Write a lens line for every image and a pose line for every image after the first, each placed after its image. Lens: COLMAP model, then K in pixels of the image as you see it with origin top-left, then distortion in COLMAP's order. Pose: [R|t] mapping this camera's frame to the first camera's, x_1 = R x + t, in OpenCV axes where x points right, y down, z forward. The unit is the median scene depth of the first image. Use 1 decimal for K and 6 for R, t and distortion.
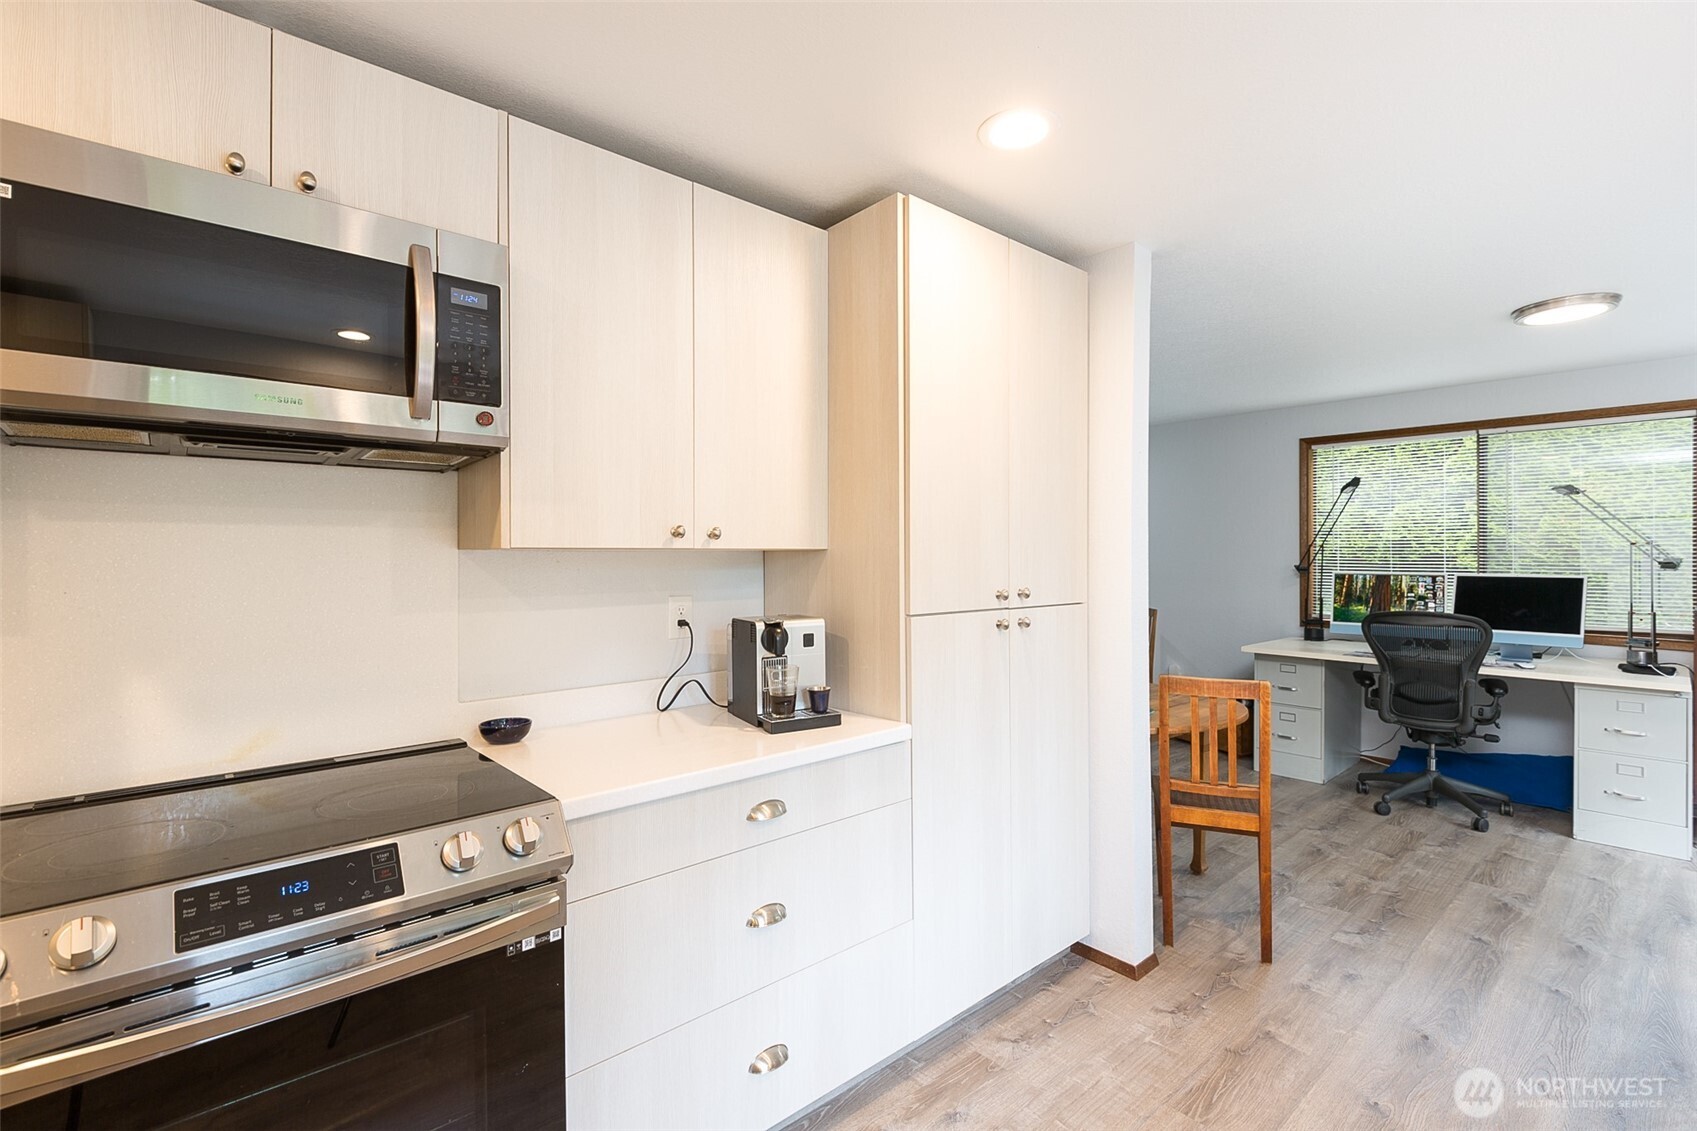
lens RADIAL K [[768.1, 0, 846.8], [0, 768.1, 557.5], [0, 0, 1]] dist [0.006132, -0.003995]
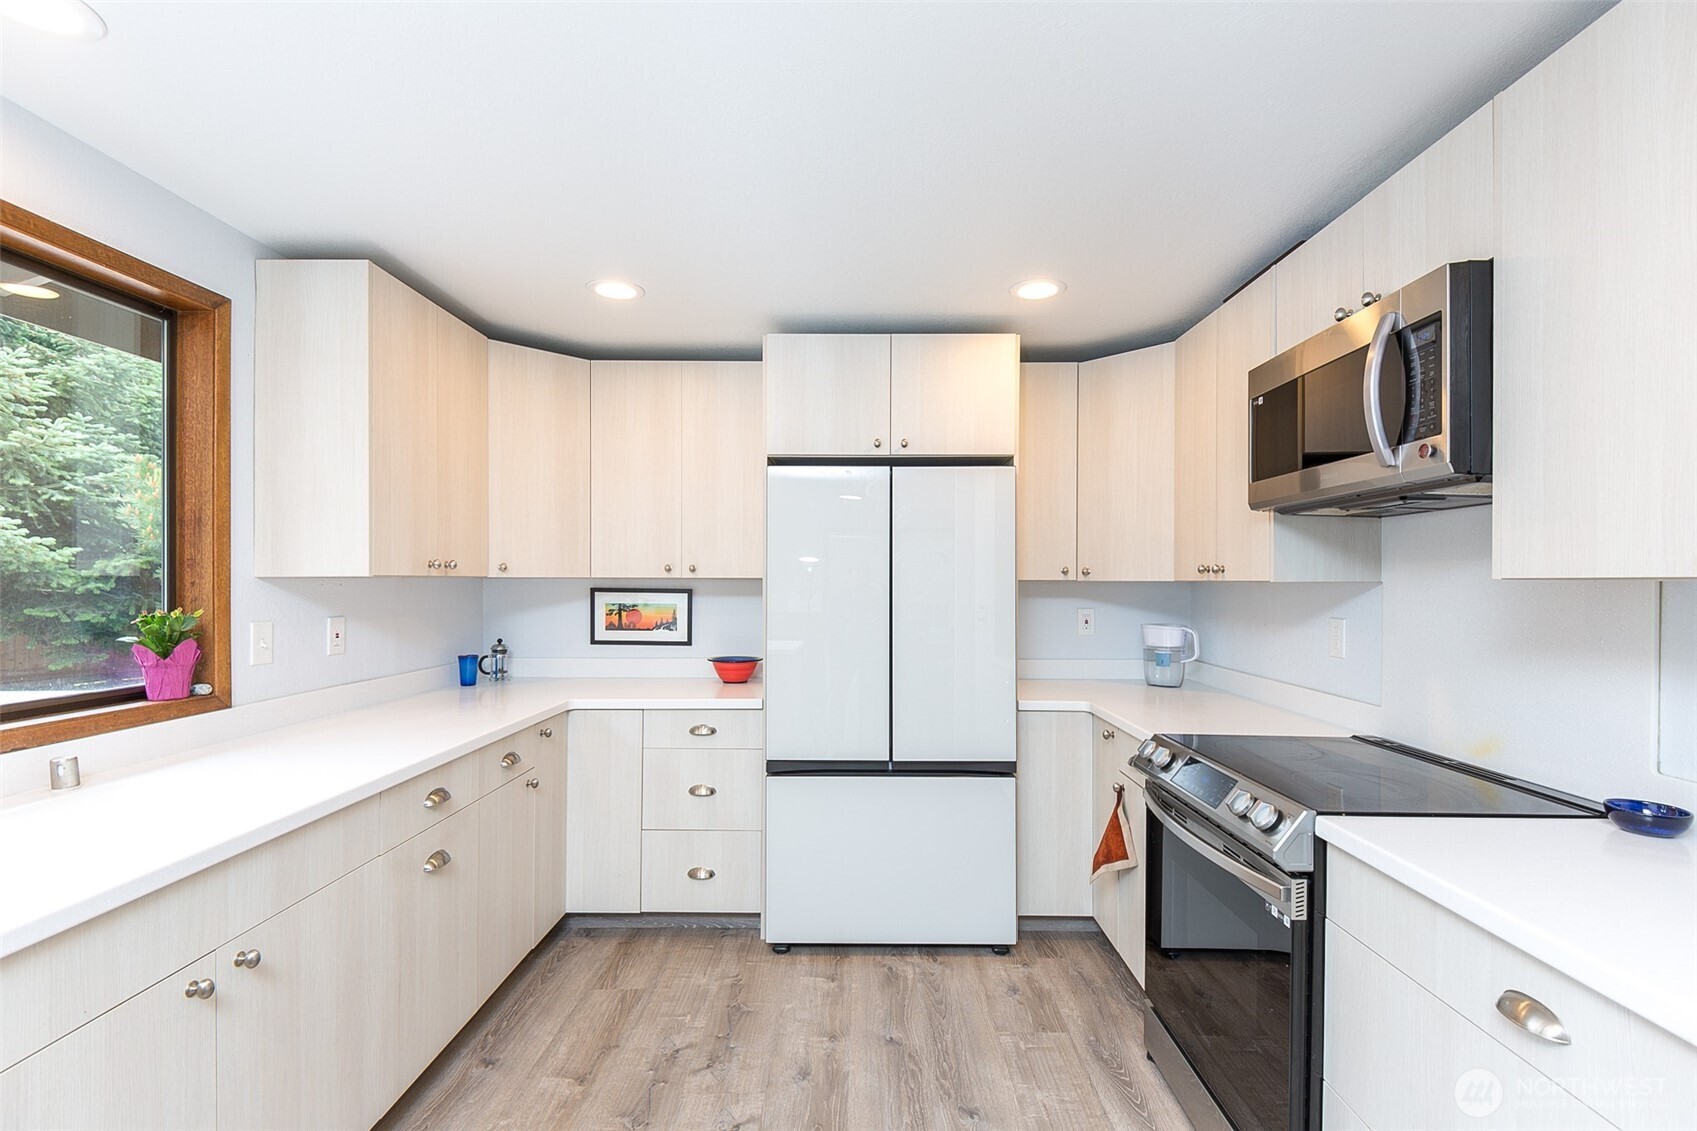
lens RADIAL K [[768.1, 0, 855.6], [0, 768.1, 581.5], [0, 0, 1]] dist [0.006132, -0.003995]
pose [[-0.664702, 0.001749, -0.747107, 0.646124], [-0.004549, 0.999969, 0.006389, -0.008820], [0.747095, 0.007646, -0.664673, 0.826996]]
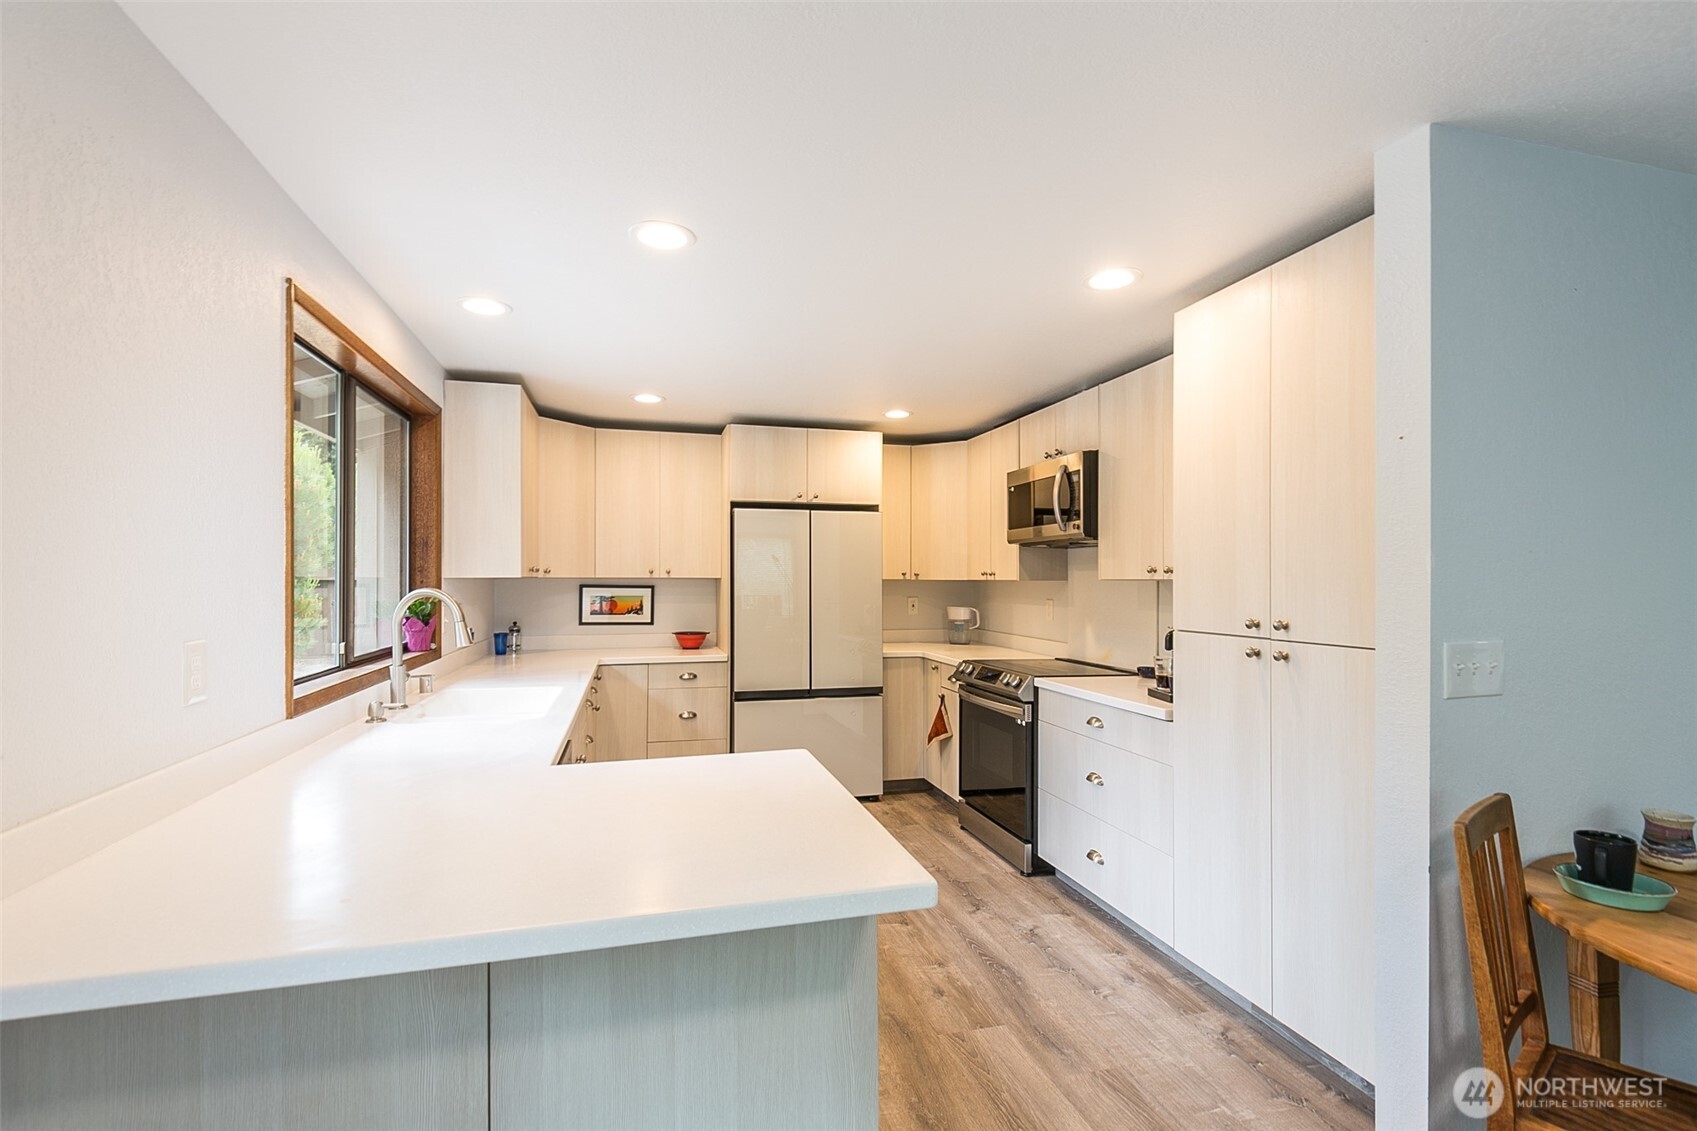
lens RADIAL K [[768.1, 0, 846.7], [0, 768.1, 567.1], [0, 0, 1]] dist [0.006132, -0.003995]
pose [[-0.436994, -0.012644, -0.899376, 1.474512], [-0.005936, 0.999920, -0.011173, -0.013664], [0.899445, 0.000456, -0.437034, 1.025477]]
